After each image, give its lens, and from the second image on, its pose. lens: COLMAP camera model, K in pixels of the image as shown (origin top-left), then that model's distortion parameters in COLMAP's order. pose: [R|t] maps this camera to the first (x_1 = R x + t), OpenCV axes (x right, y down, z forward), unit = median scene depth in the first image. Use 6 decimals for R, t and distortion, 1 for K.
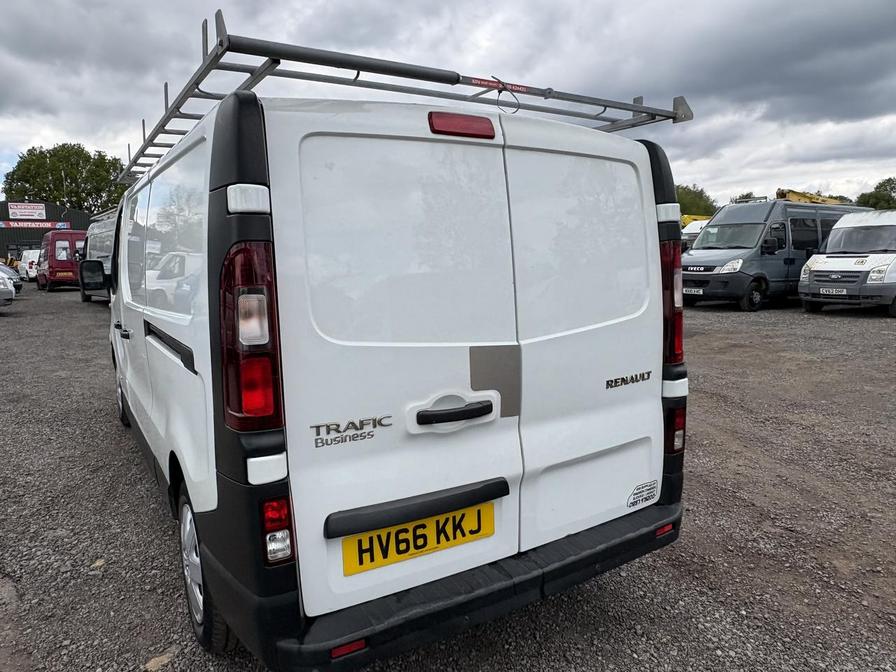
lens RADIAL K [[620.7, 0, 456.9], [0, 620.7, 322.4], [0, 0, 1]] dist [0.007266, -0.005446]
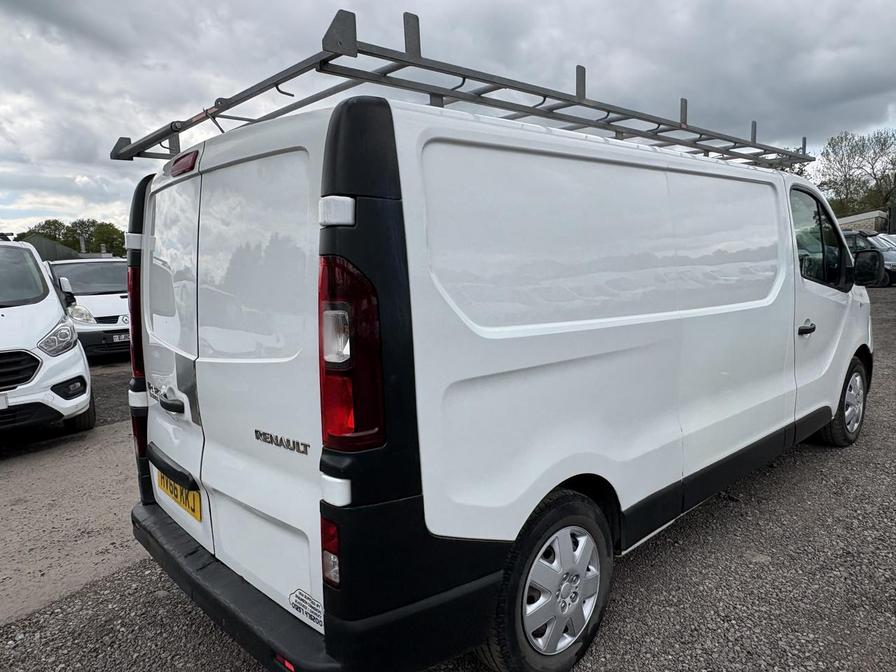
lens RADIAL K [[620.7, 0, 449.9], [0, 620.7, 344.7], [0, 0, 1]] dist [0.007266, -0.005446]
pose [[0.163159, 0.138916, -0.976771, 1.231438], [-0.072978, 0.989025, 0.128468, -0.162541], [0.983897, 0.050322, 0.171506, 1.270788]]
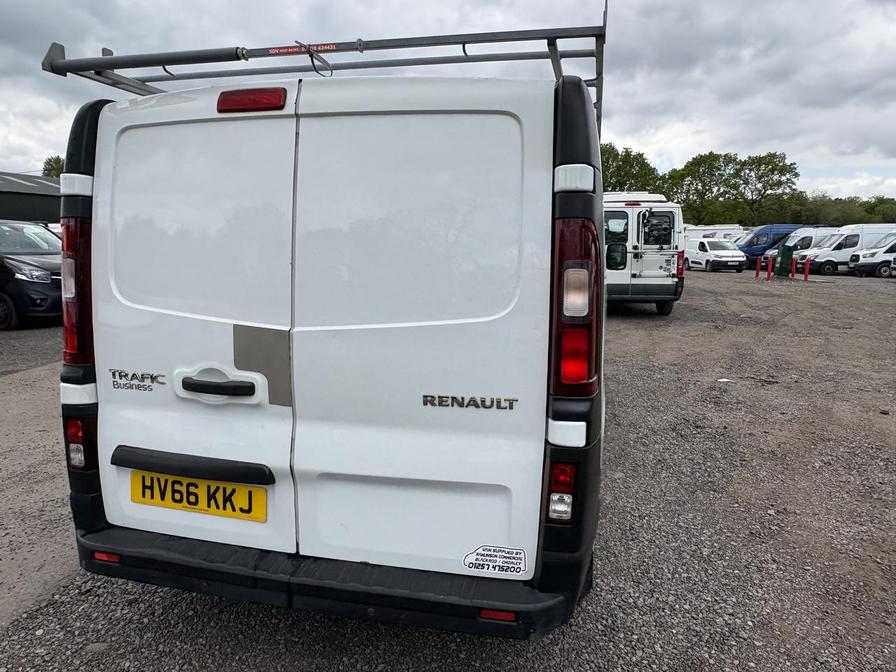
lens RADIAL K [[620.7, 0, 453.9], [0, 620.7, 322.6], [0, 0, 1]] dist [0.007266, -0.005446]
pose [[0.693353, 0.112864, -0.711705, 0.946885], [-0.100270, 0.993161, 0.059814, -0.057044], [0.713588, 0.029891, 0.699927, 0.537466]]
